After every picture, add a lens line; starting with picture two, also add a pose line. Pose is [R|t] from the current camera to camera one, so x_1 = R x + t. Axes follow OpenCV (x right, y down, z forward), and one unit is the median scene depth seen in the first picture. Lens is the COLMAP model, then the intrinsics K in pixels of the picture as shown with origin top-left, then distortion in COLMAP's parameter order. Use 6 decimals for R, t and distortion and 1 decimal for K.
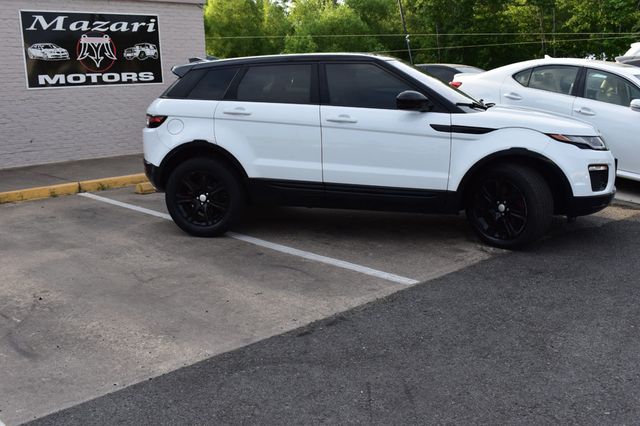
lens RADIAL K [[641.3, 0, 320.0], [0, 641.3, 213.0], [0, 0, 1]] dist [-0.059685, -0.003989]
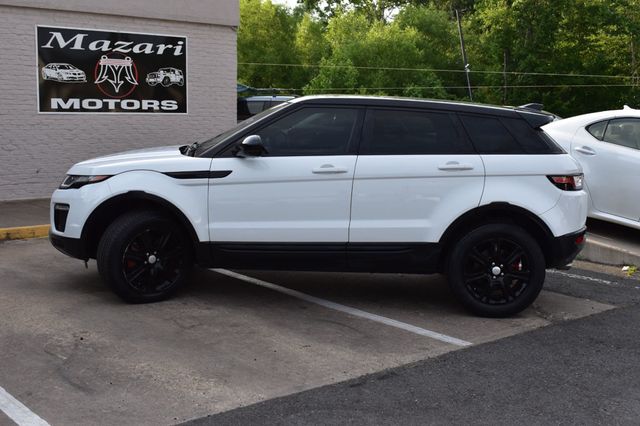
lens RADIAL K [[832.0, 0, 320.0], [0, 832.0, 213.0], [0, 0, 1]] dist [-0.031687, -0.014167]
pose [[0.998203, 0.051926, -0.029914, -0.044627], [-0.054052, 0.995696, -0.075290, 0.017800], [0.025875, 0.076771, 0.996713, -0.250430]]
